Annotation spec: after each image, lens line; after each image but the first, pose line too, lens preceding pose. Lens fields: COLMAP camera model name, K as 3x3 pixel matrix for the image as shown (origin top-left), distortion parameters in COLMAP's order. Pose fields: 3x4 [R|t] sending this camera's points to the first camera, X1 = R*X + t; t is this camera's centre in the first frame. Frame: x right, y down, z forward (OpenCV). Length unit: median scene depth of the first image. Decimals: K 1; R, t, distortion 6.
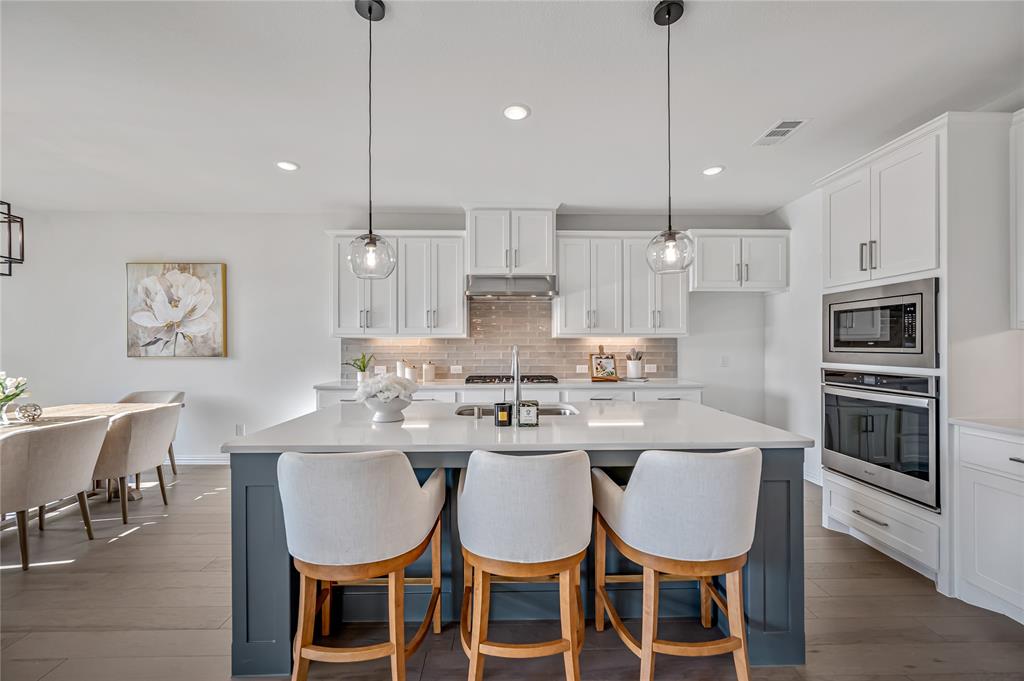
lens RADIAL K [[412.6, 0, 514.3], [0, 412.6, 344.4], [0, 0, 1]] dist [0.002147, 0.000840]
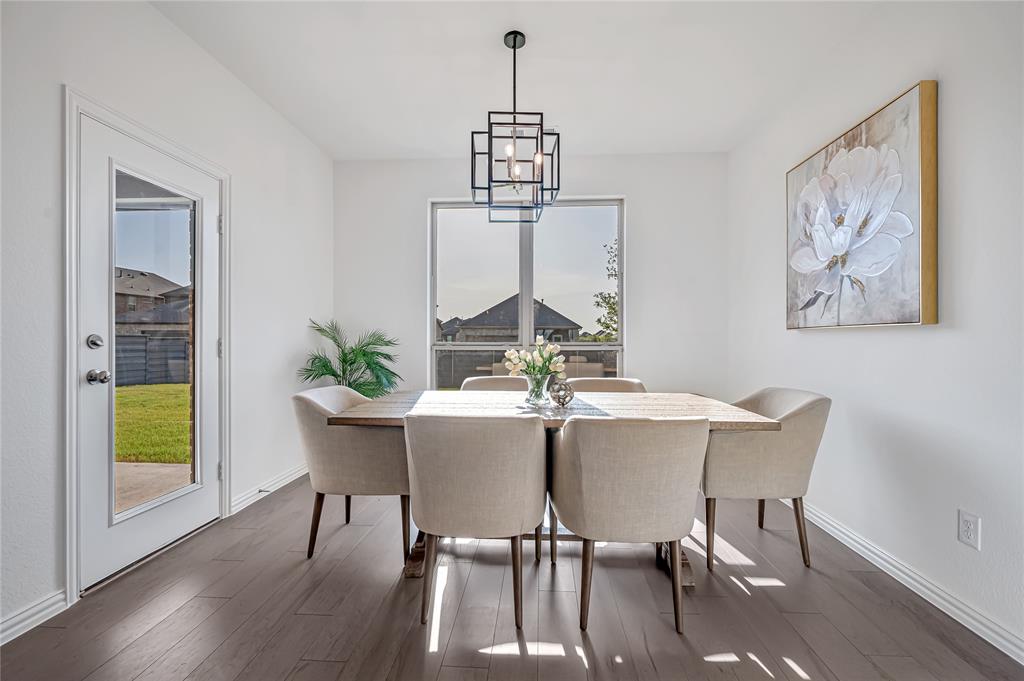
lens RADIAL K [[433.6, 0, 513.7], [0, 433.6, 343.4], [0, 0, 1]] dist [-0.001047, -0.002353]
pose [[-0.098022, 0.008888, -0.995145, -0.272106], [-0.002491, 0.999955, 0.009176, 0.047809], [0.995181, 0.003379, -0.097995, 0.678301]]
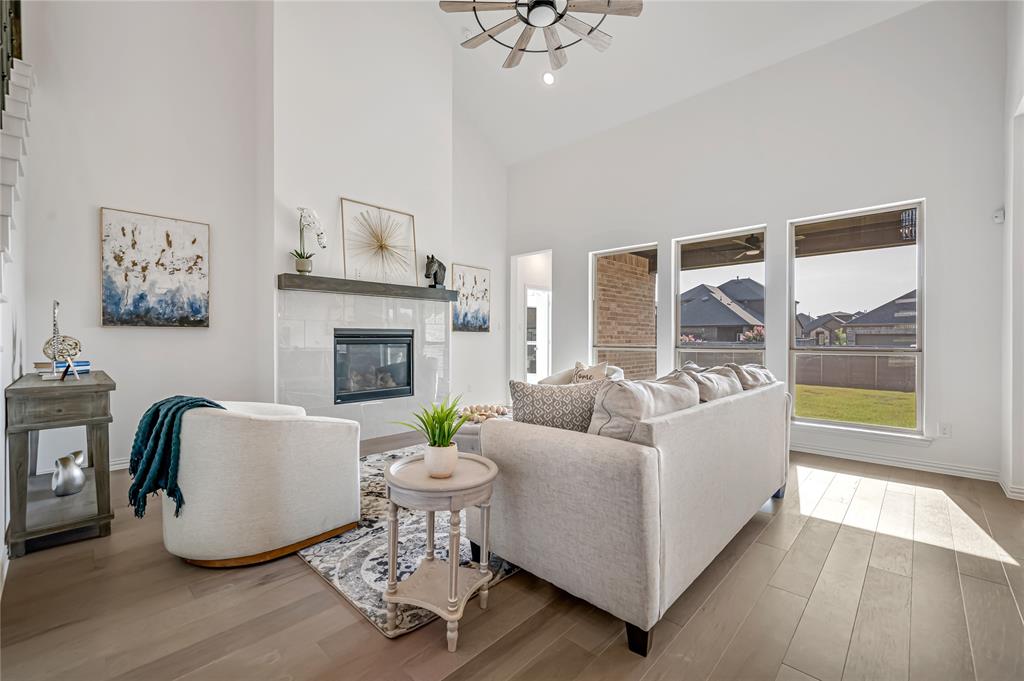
lens RADIAL K [[433.6, 0, 511.9], [0, 433.6, 342.1], [0, 0, 1]] dist [-0.001047, -0.002353]
pose [[-0.714073, 0.005414, -0.700051, 0.643472], [-0.000547, 0.999965, 0.008291, 0.036674], [0.700071, 0.006303, -0.714045, 0.099378]]
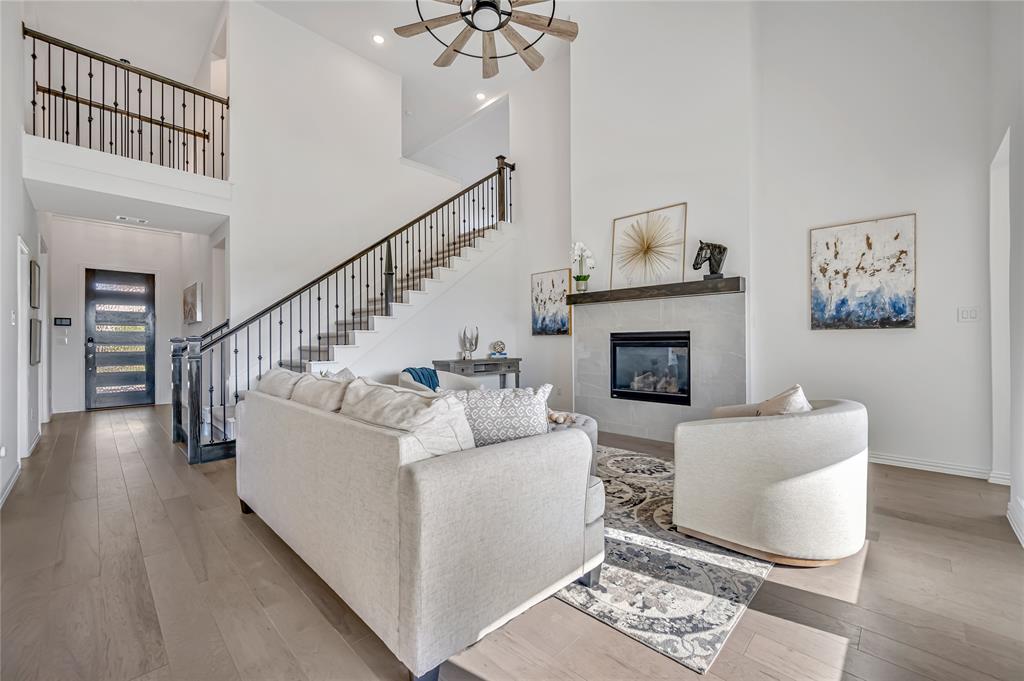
lens RADIAL K [[412.6, 0, 513.9], [0, 412.6, 342.4], [0, 0, 1]] dist [0.002147, 0.000840]
pose [[-0.696022, 0.004507, 0.718006, -0.478752], [0.006070, 0.999981, -0.000393, 0.038038], [-0.717995, 0.004085, -0.696037, 0.062329]]
